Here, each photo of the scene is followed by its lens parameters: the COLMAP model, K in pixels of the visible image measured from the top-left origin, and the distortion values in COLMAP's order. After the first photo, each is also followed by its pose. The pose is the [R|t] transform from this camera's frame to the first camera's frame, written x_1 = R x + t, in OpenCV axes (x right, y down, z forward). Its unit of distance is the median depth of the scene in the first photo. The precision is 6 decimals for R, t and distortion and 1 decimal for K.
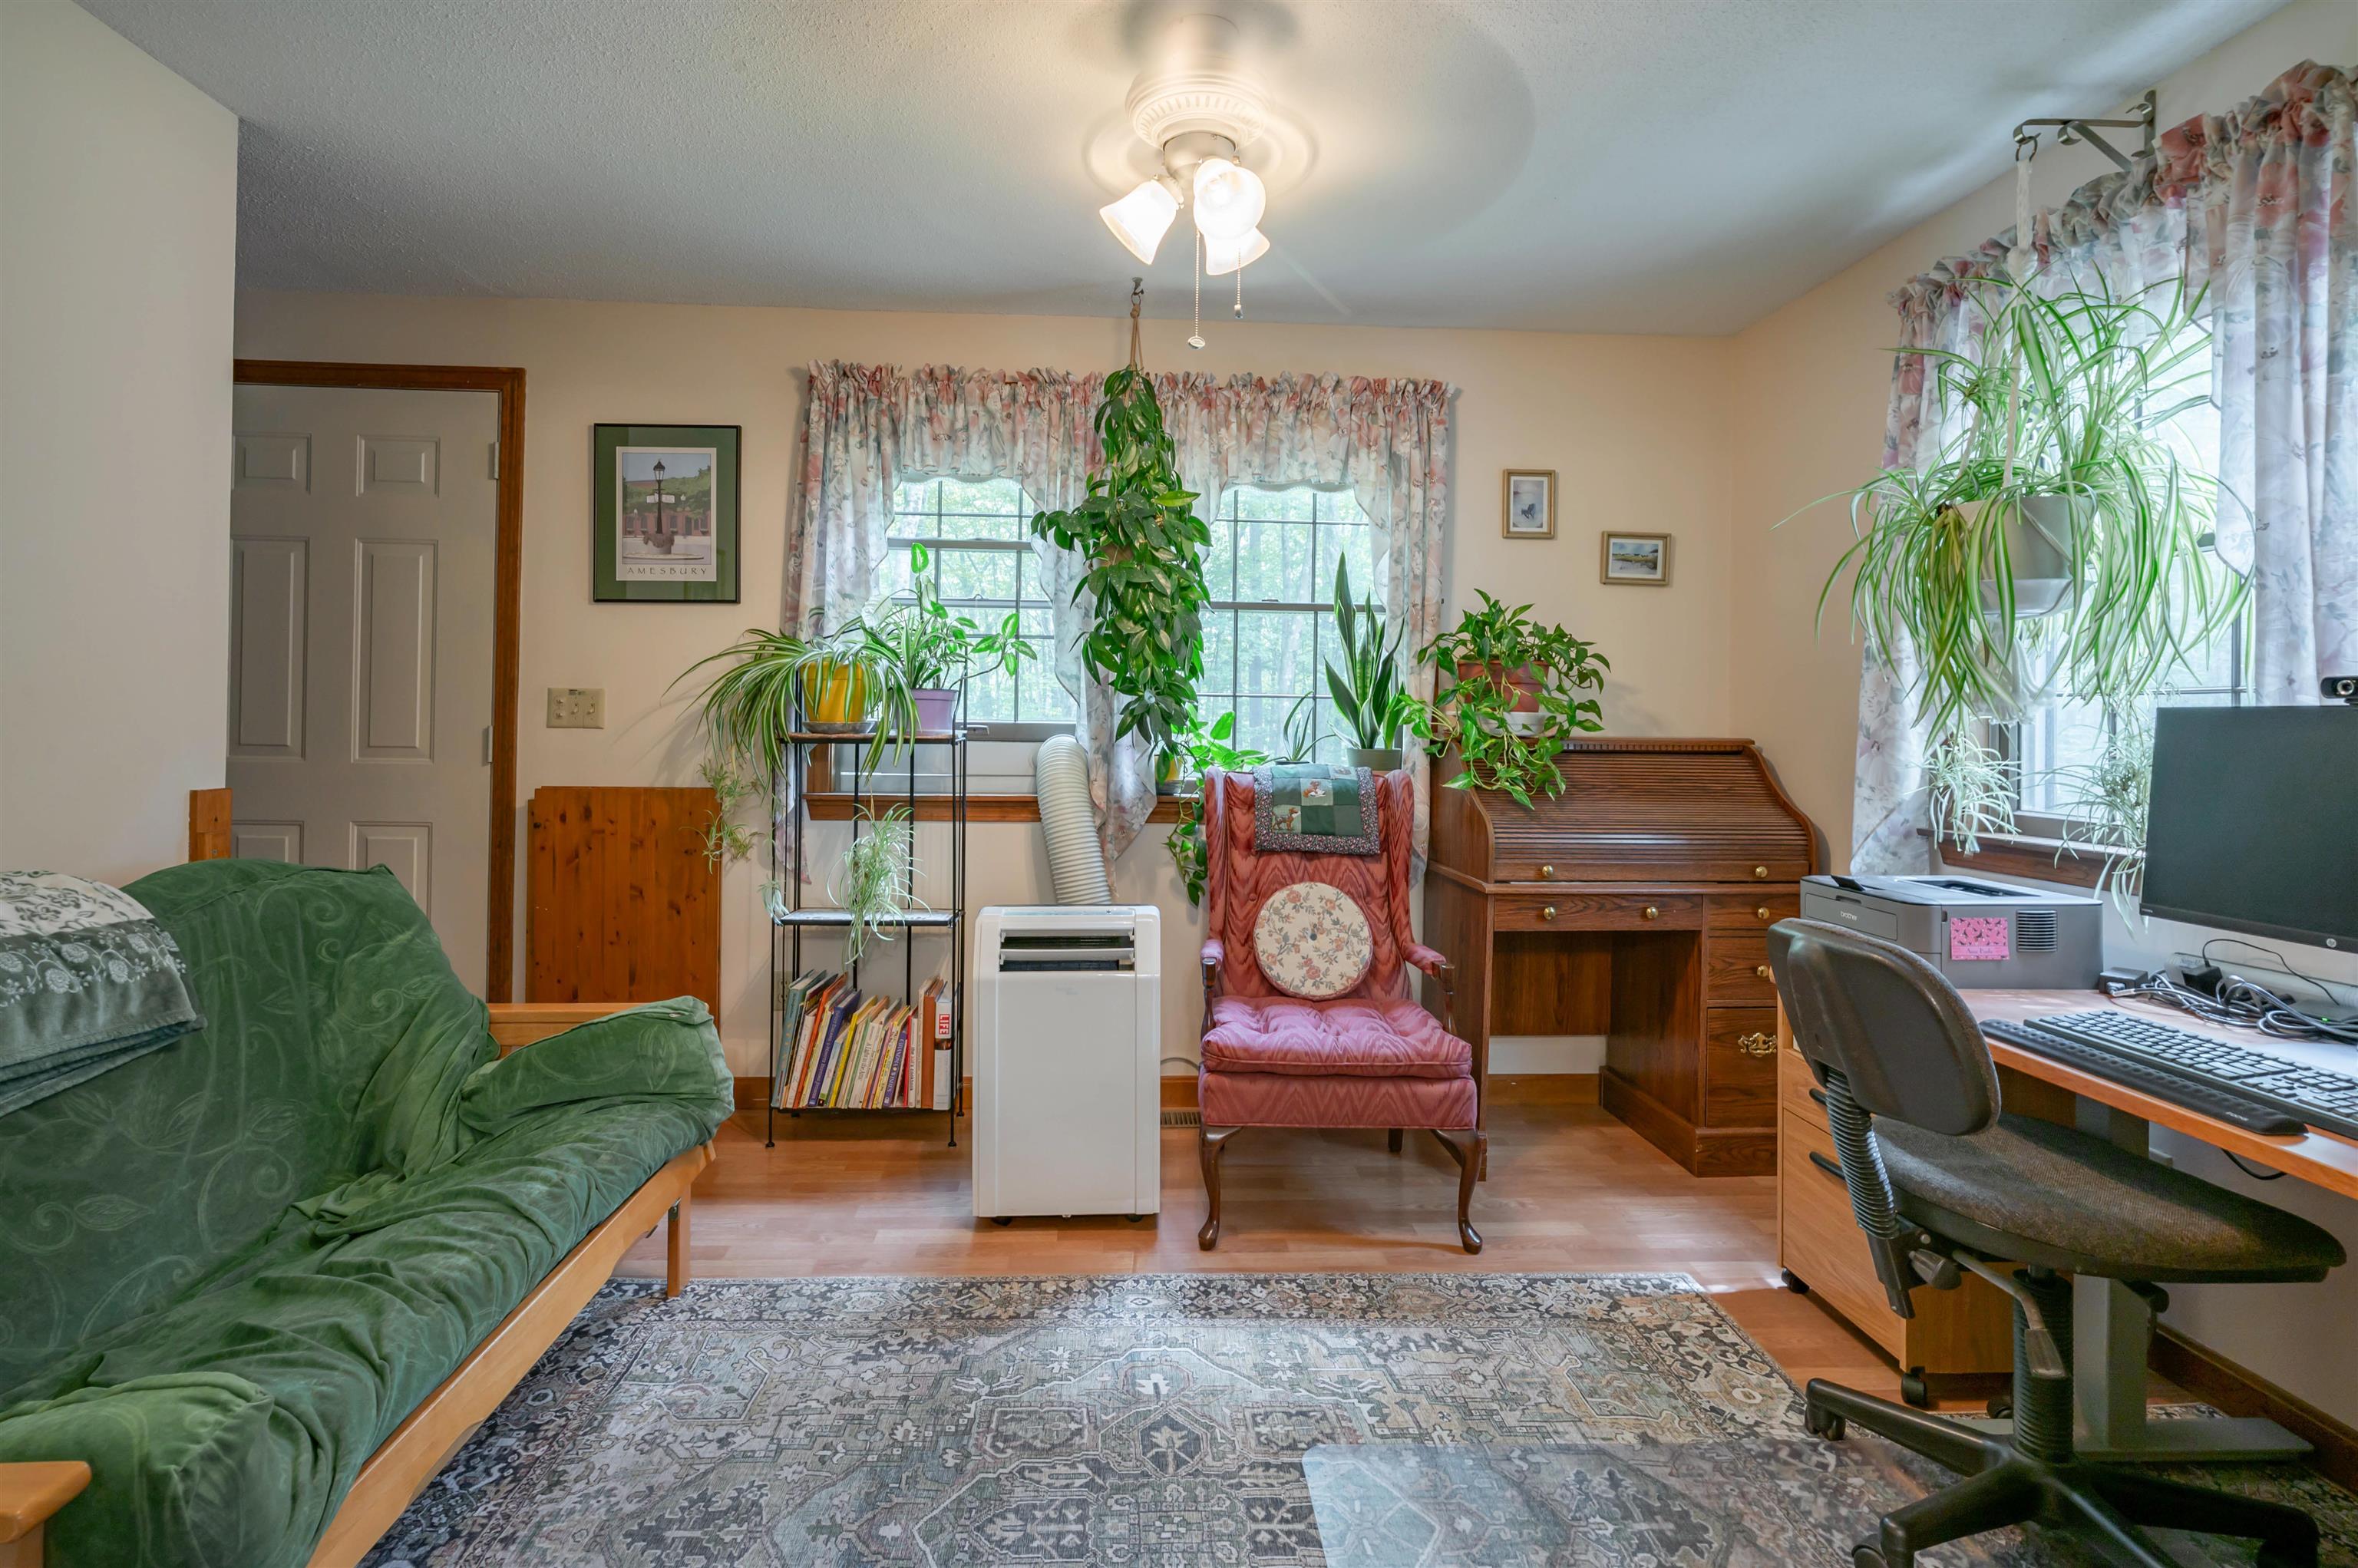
lens RADIAL K [[1148.2, 0, 1160.7], [0, 1148.2, 713.3], [0, 0, 1]] dist [0.000023, 0.001926]
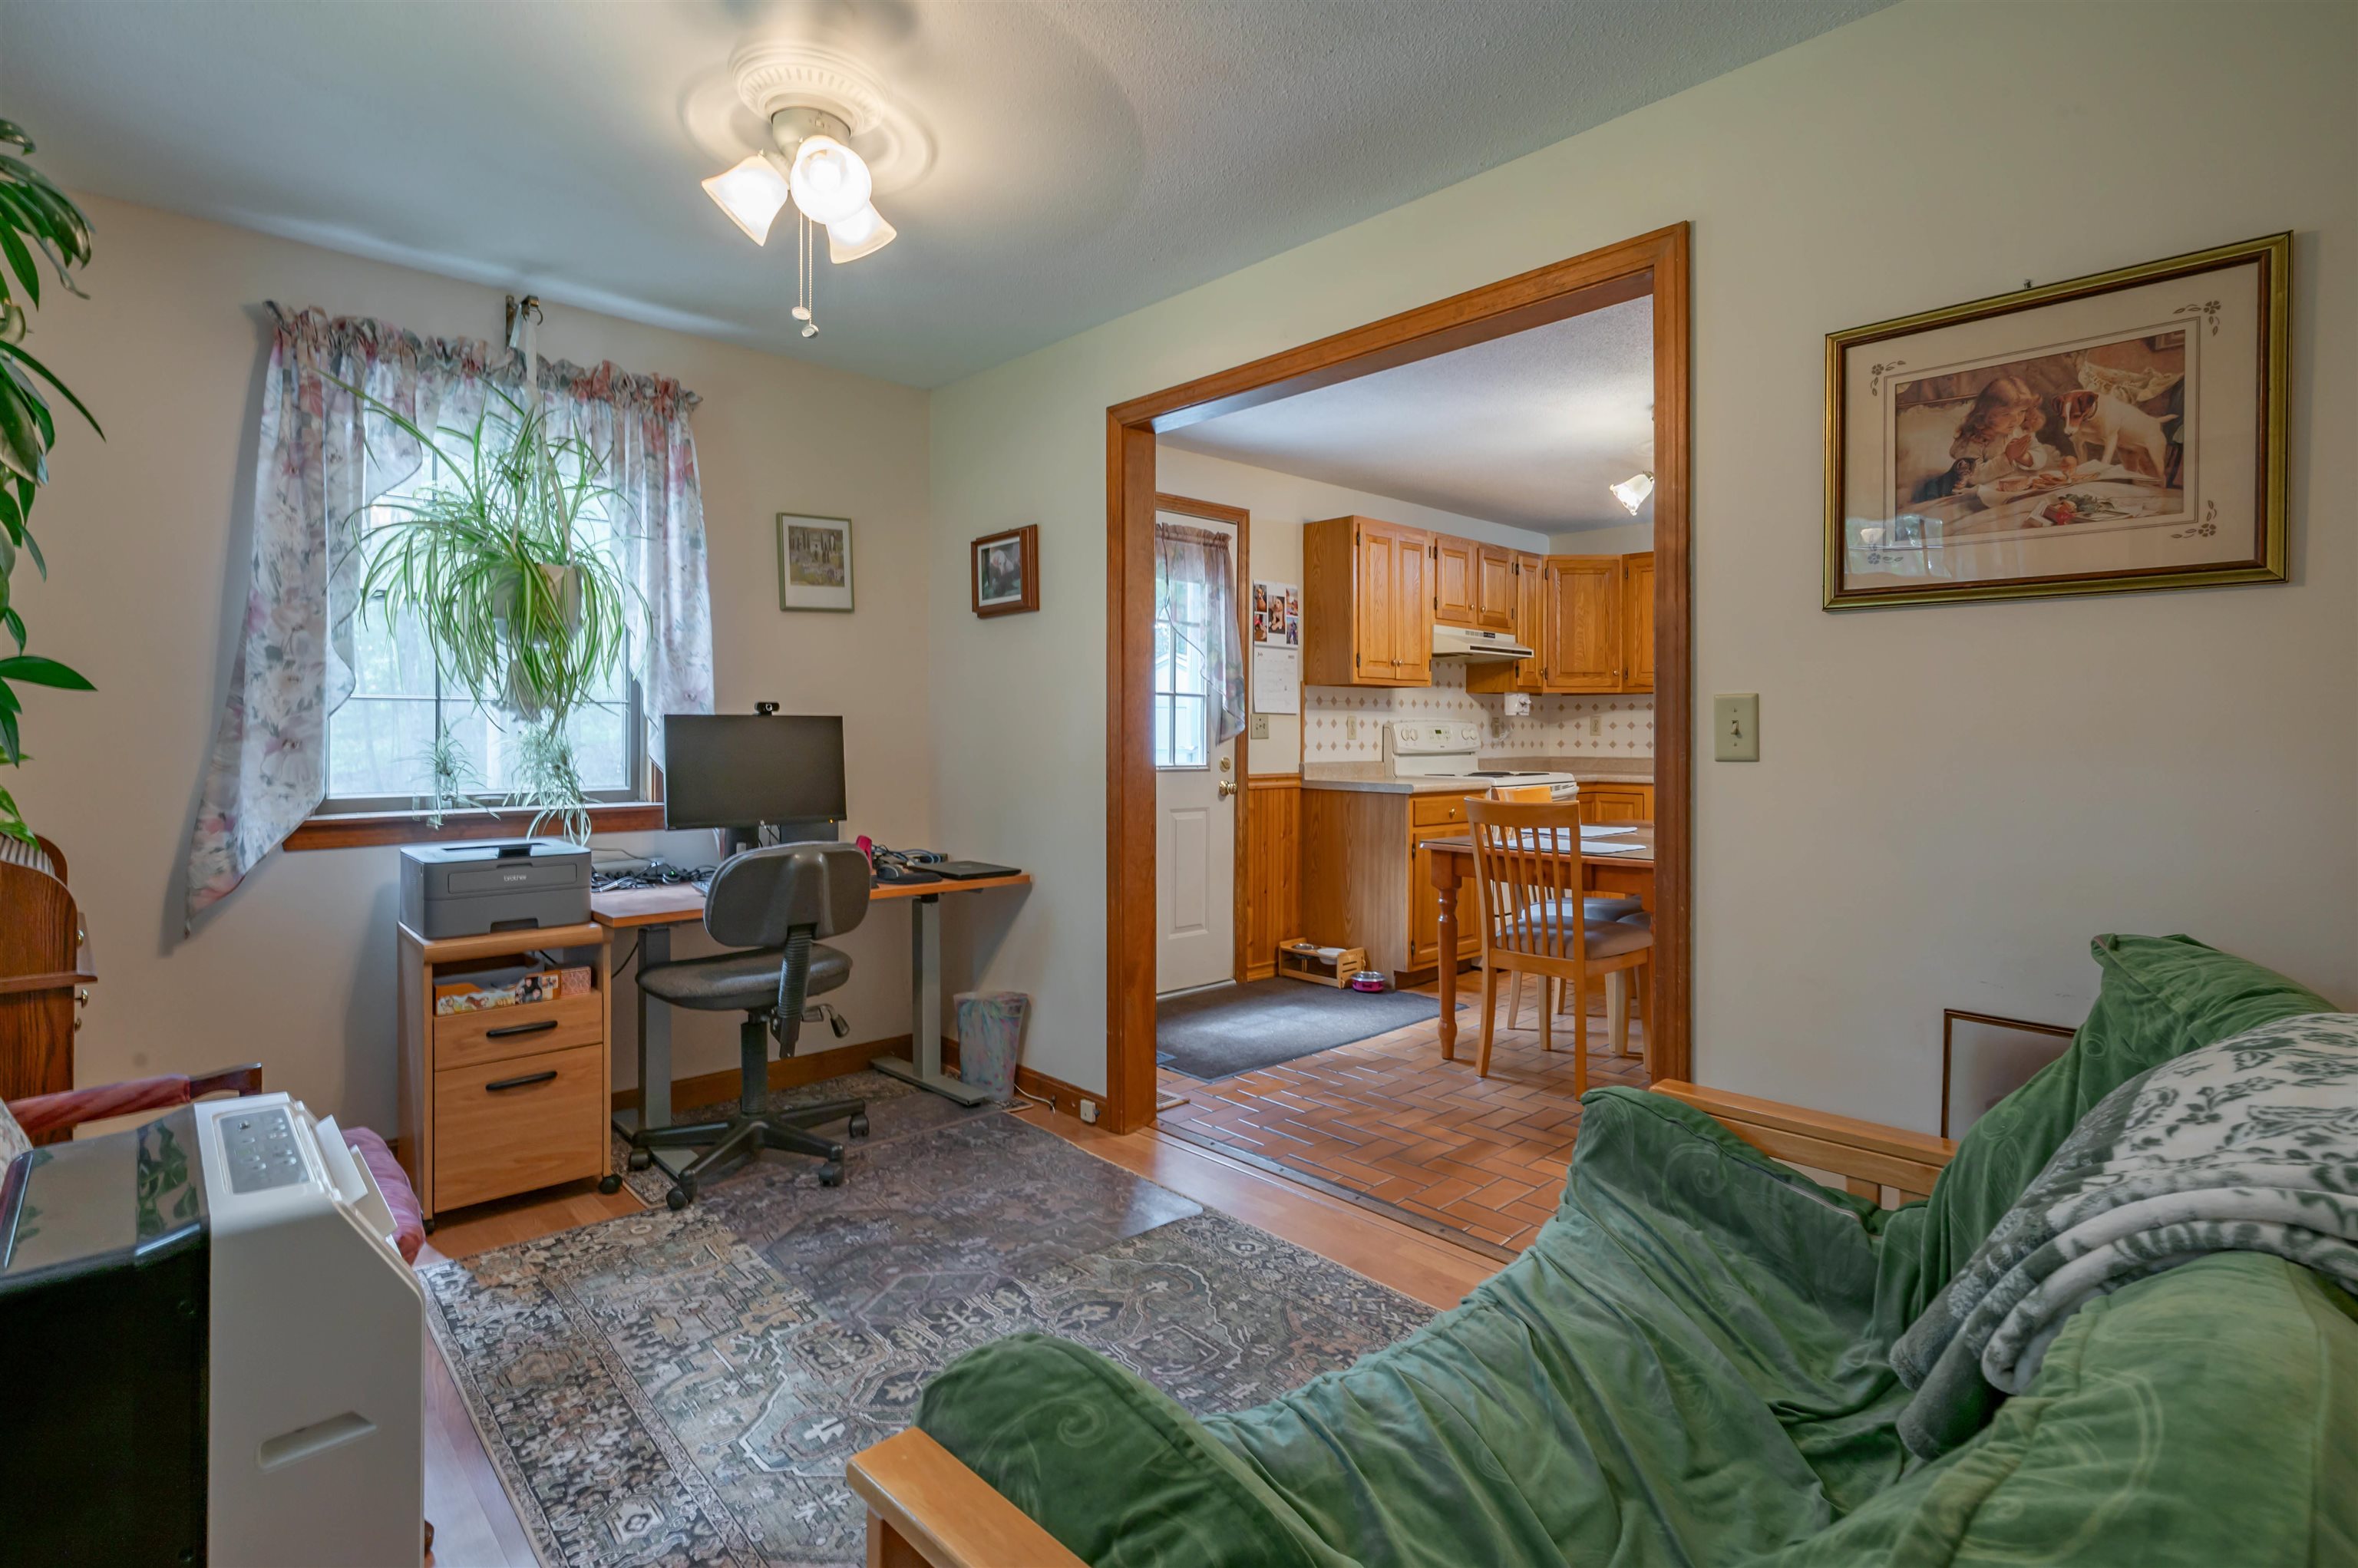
lens RADIAL K [[1156.2, 0, 1188.4], [0, 1156.2, 739.8], [0, 0, 1]] dist [0.001660, 0.000654]
pose [[-0.649010, -0.019132, 0.760539, -0.567442], [-0.013502, 0.999816, 0.013628, -0.000114], [-0.760660, -0.001424, -0.649149, 0.865334]]
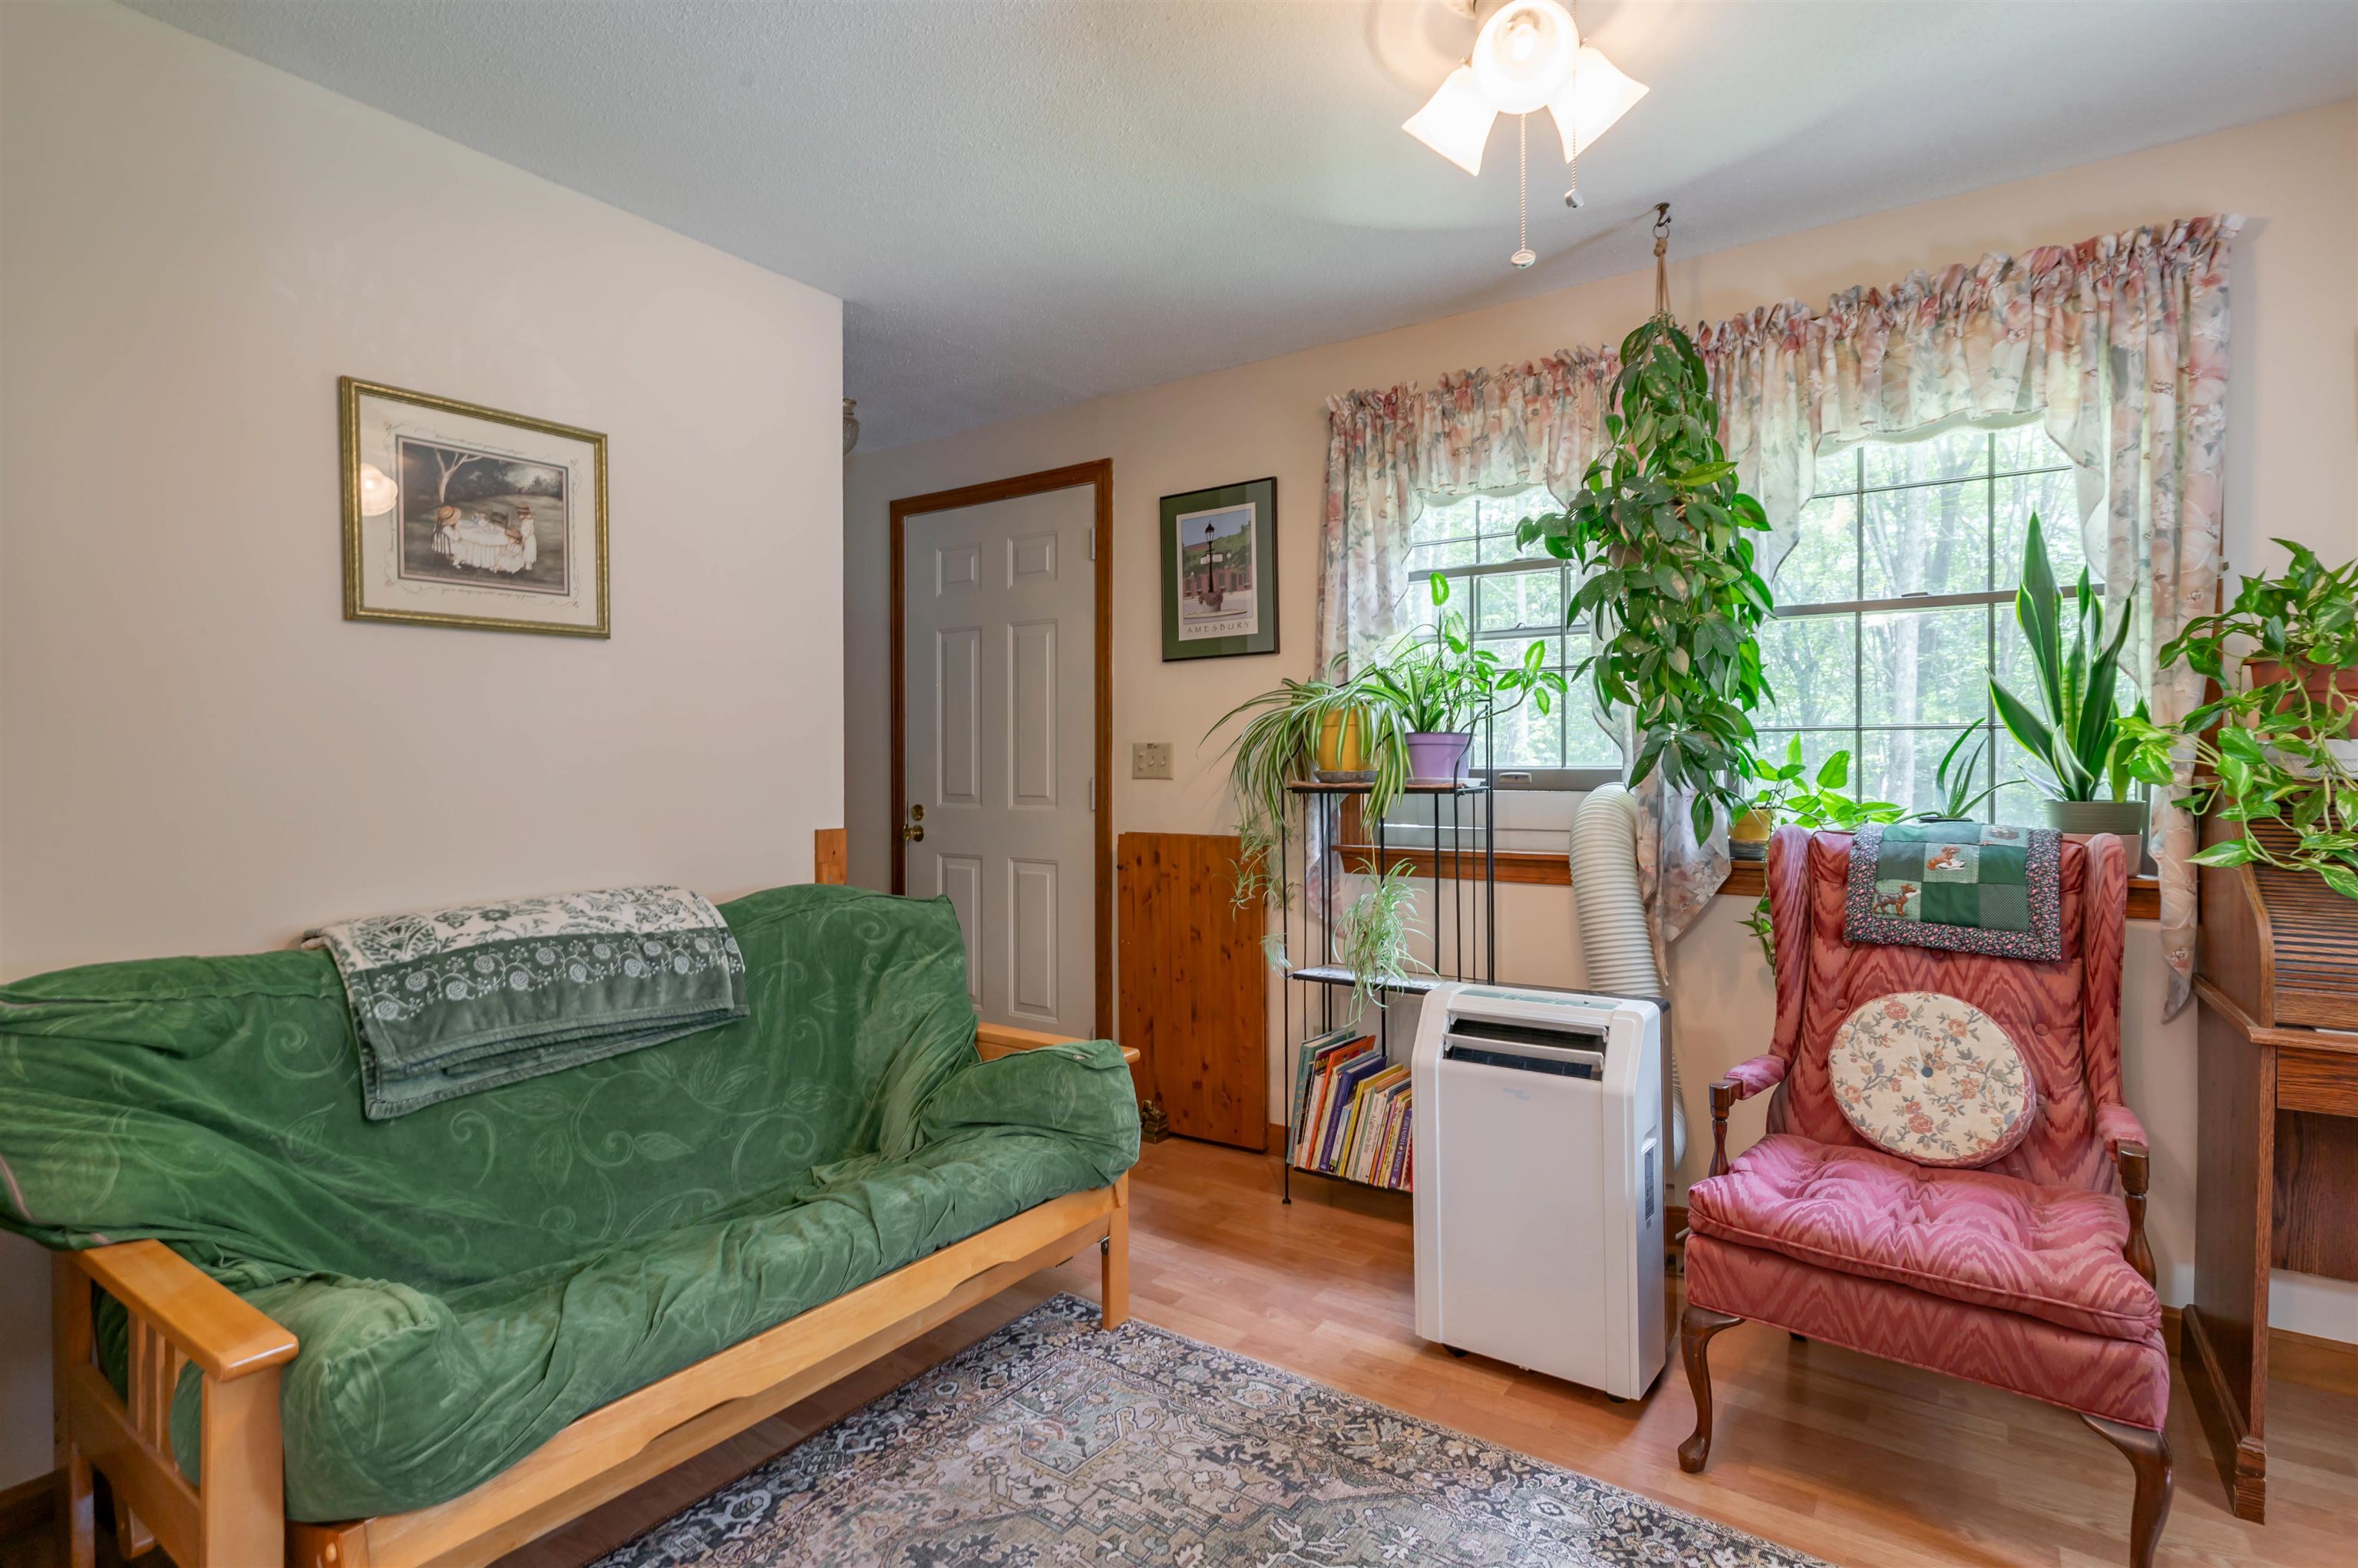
lens RADIAL K [[1149.2, 0, 1175.4], [0, 1149.2, 762.7], [0, 0, 1]] dist [-0.000971, 0.001540]
pose [[0.788298, -0.016600, -0.615069, 0.193096], [0.016422, 0.999848, -0.005937, 0.004499], [0.615074, -0.005421, 0.788451, 0.165103]]
